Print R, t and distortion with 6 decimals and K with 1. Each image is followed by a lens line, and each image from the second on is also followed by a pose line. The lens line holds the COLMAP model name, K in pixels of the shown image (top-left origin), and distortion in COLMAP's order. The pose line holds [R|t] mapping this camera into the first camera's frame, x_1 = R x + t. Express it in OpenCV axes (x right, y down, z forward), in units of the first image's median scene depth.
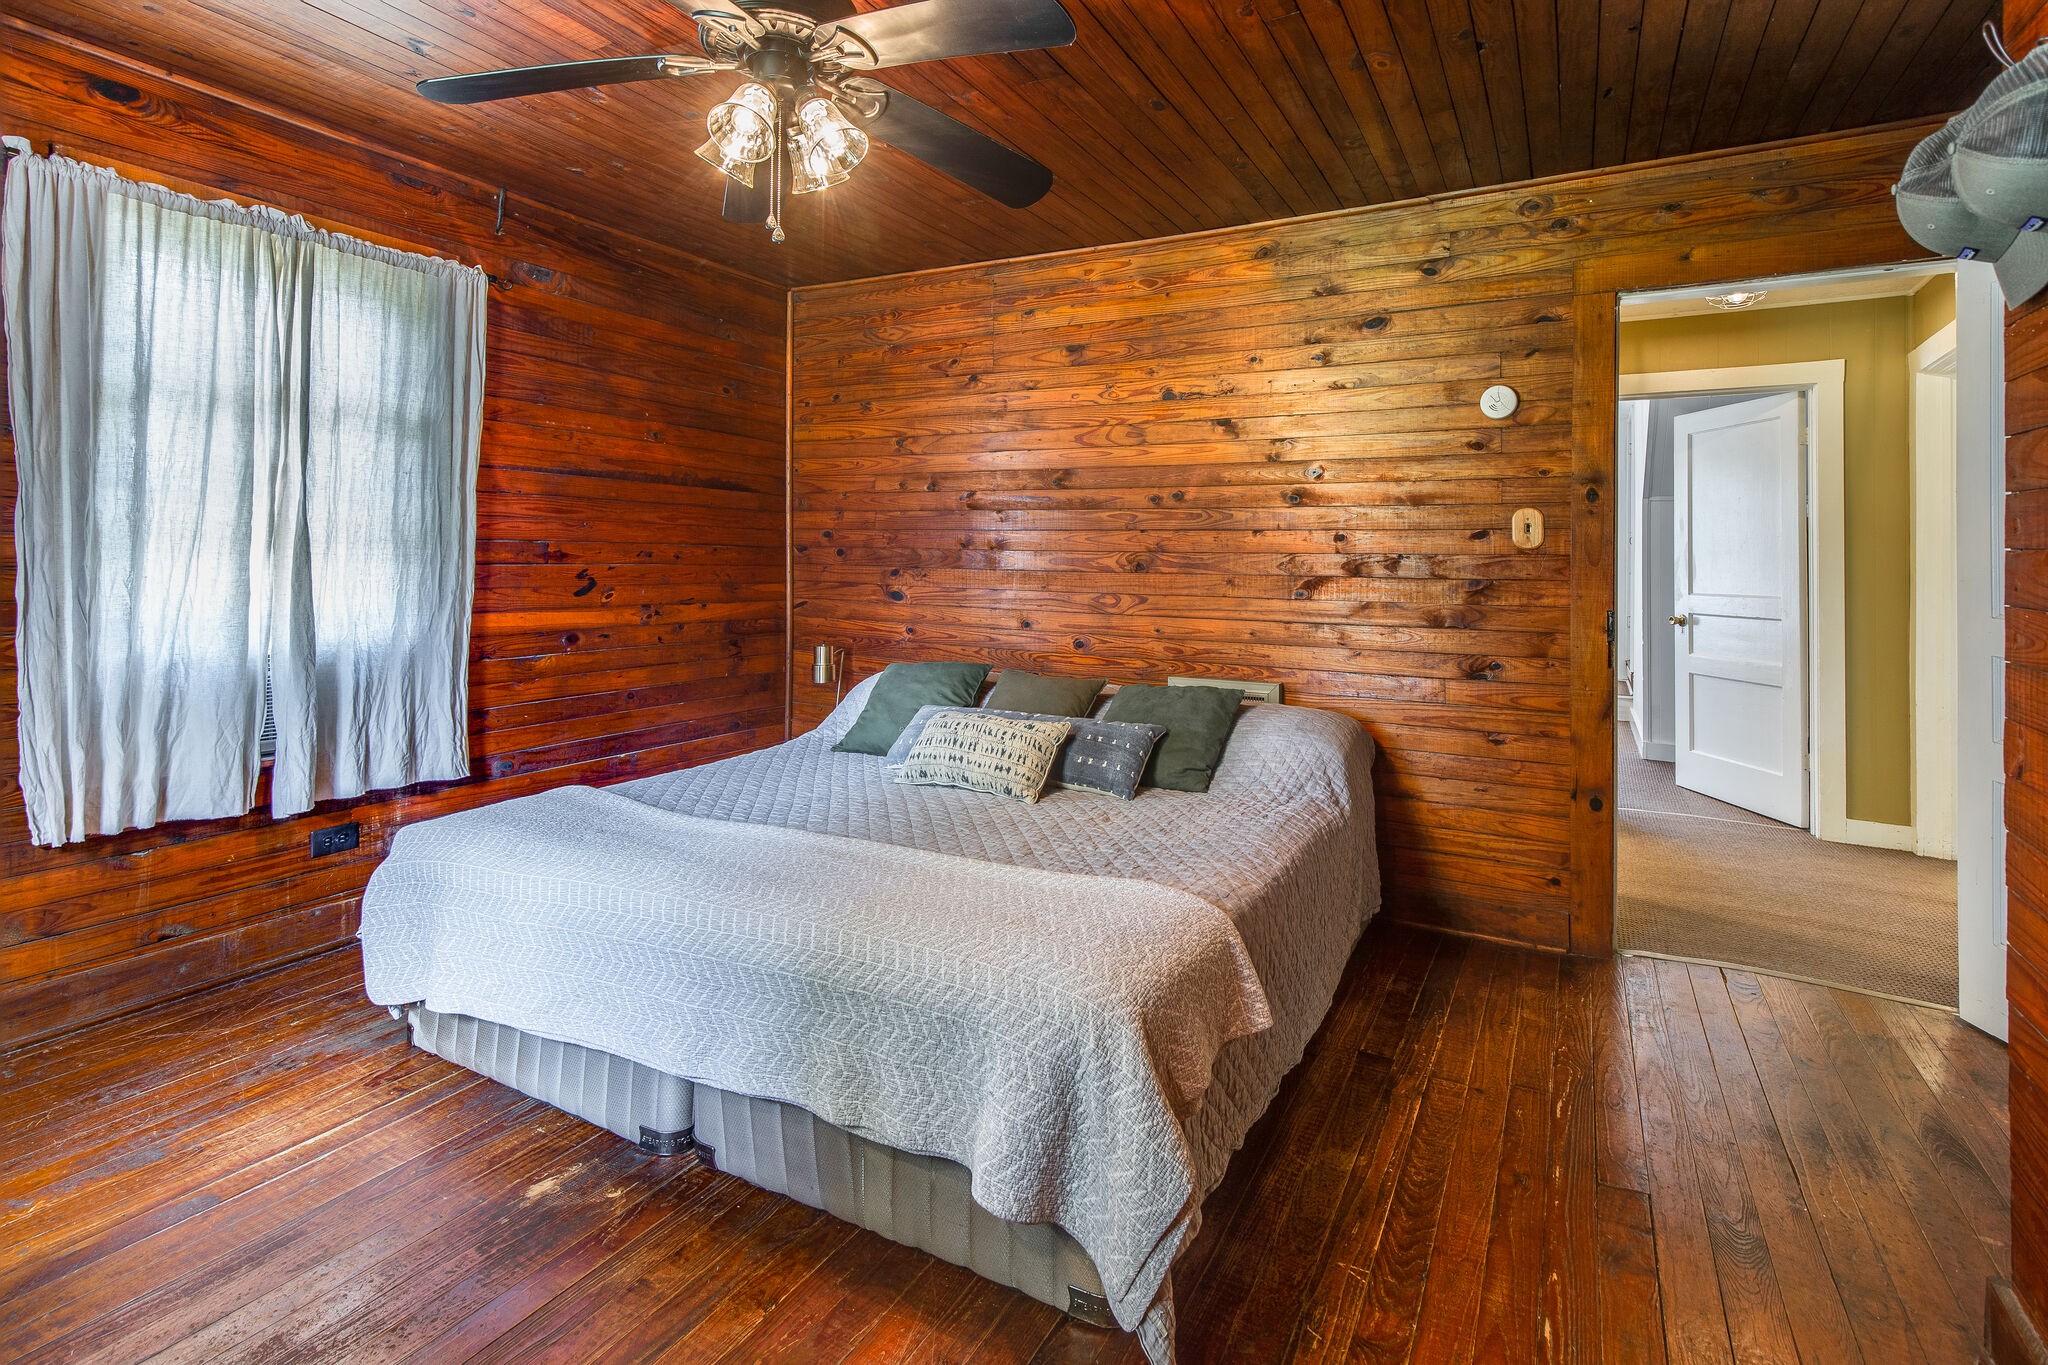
lens RADIAL K [[941.6, 0, 1024.1], [0, 941.6, 549.4], [0, 0, 1]] dist [0.003066, 0.000104]
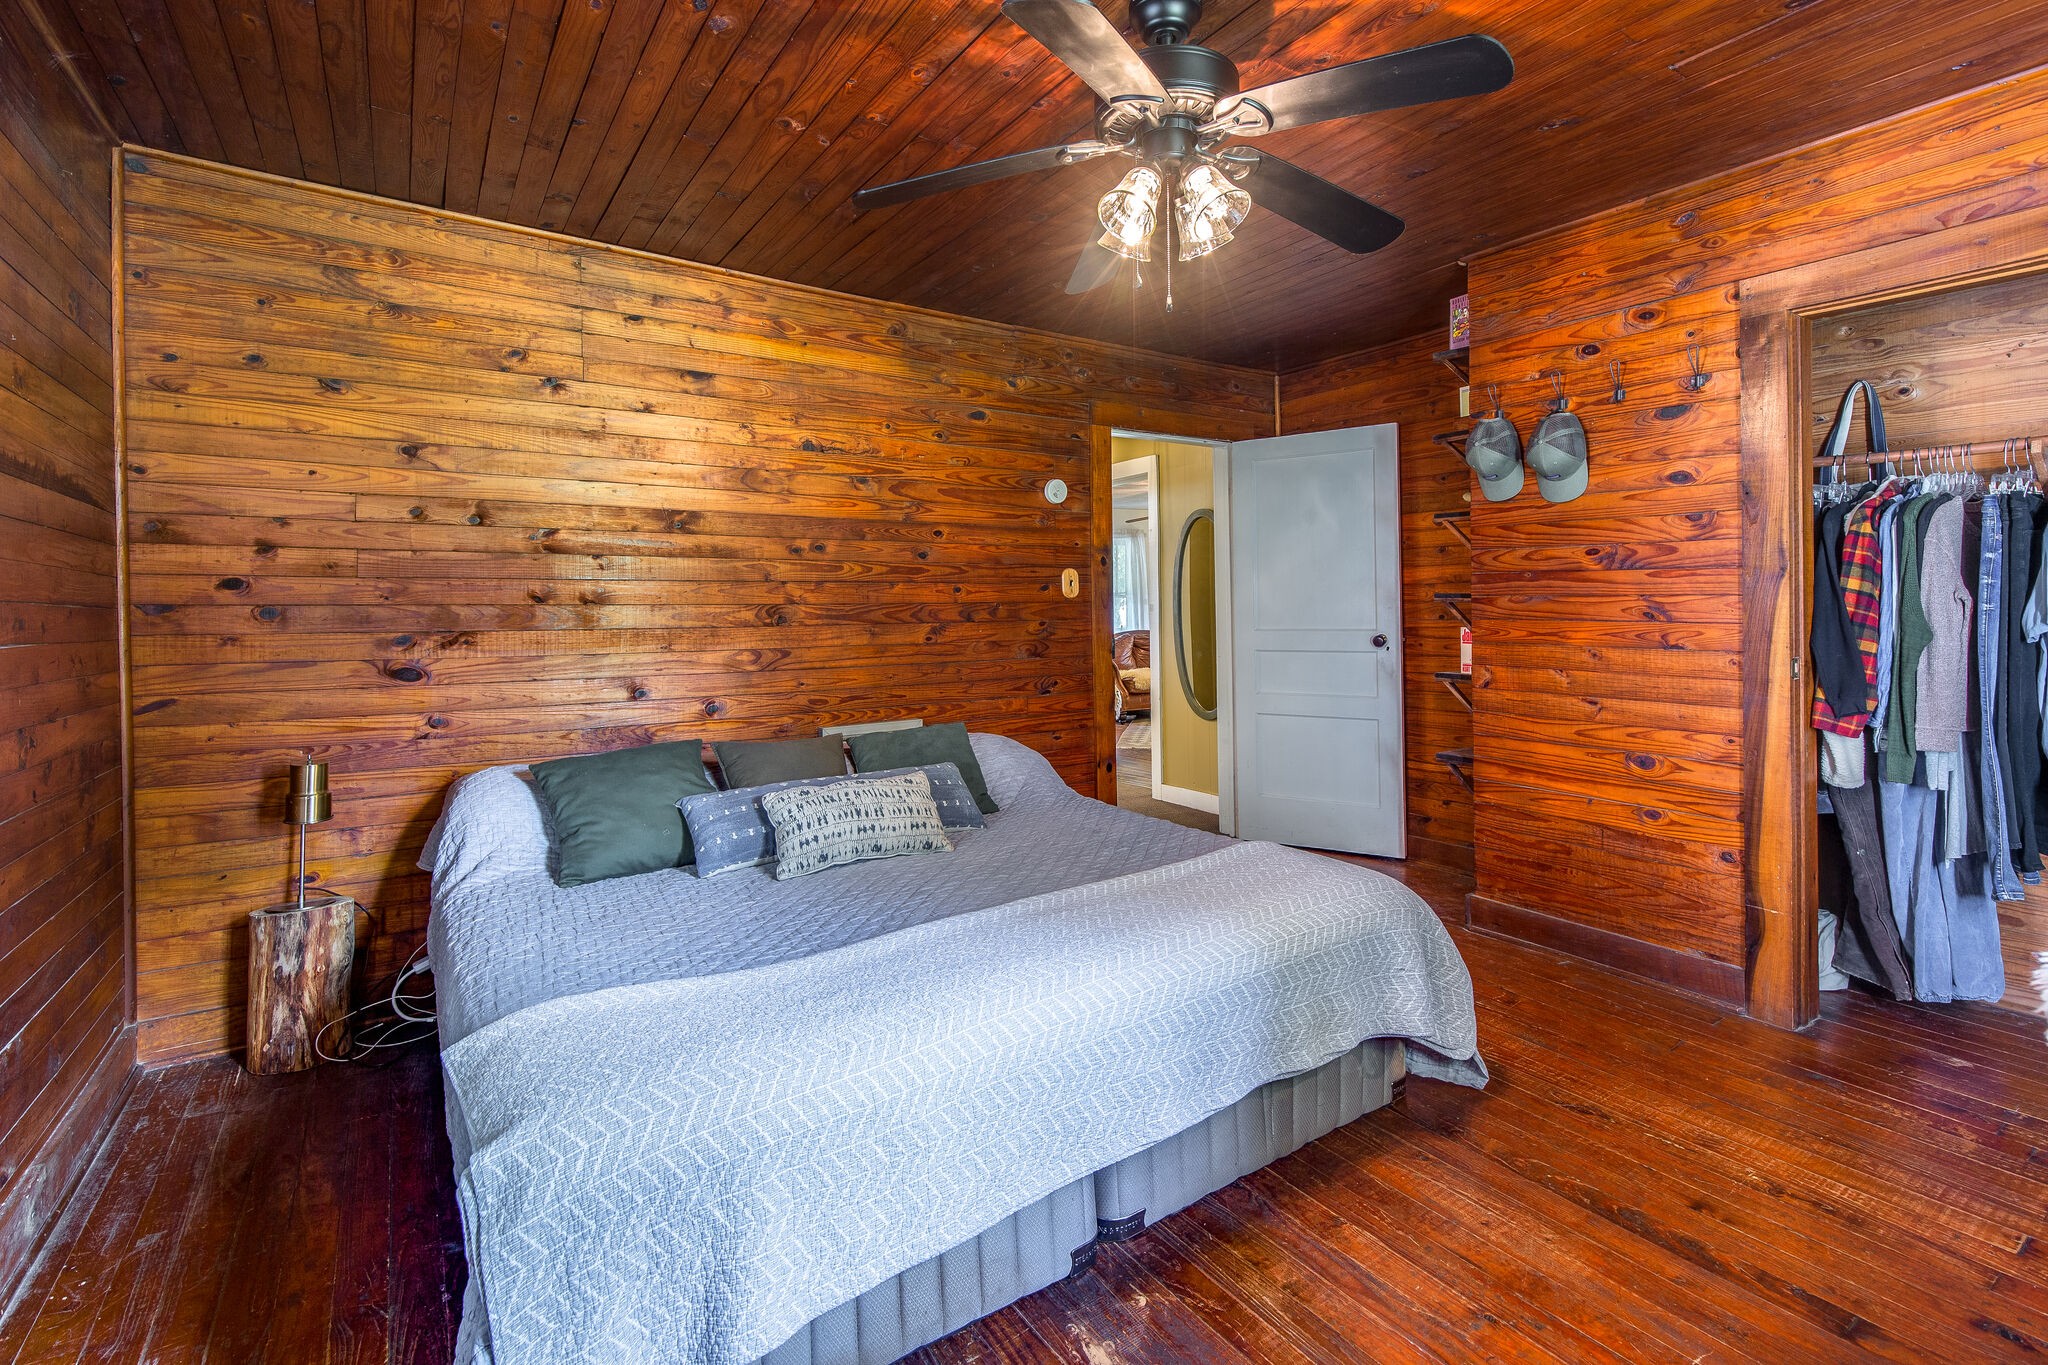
lens RADIAL K [[981.0, 0, 1025.9], [0, 981.0, 600.8], [0, 0, 1]] dist [0.003451, 0.000090]
pose [[0.455238, -0.009868, 0.890315, -0.602931], [0.010169, 0.999931, 0.005884, -0.004160], [-0.890312, 0.006375, 0.455307, 0.297055]]
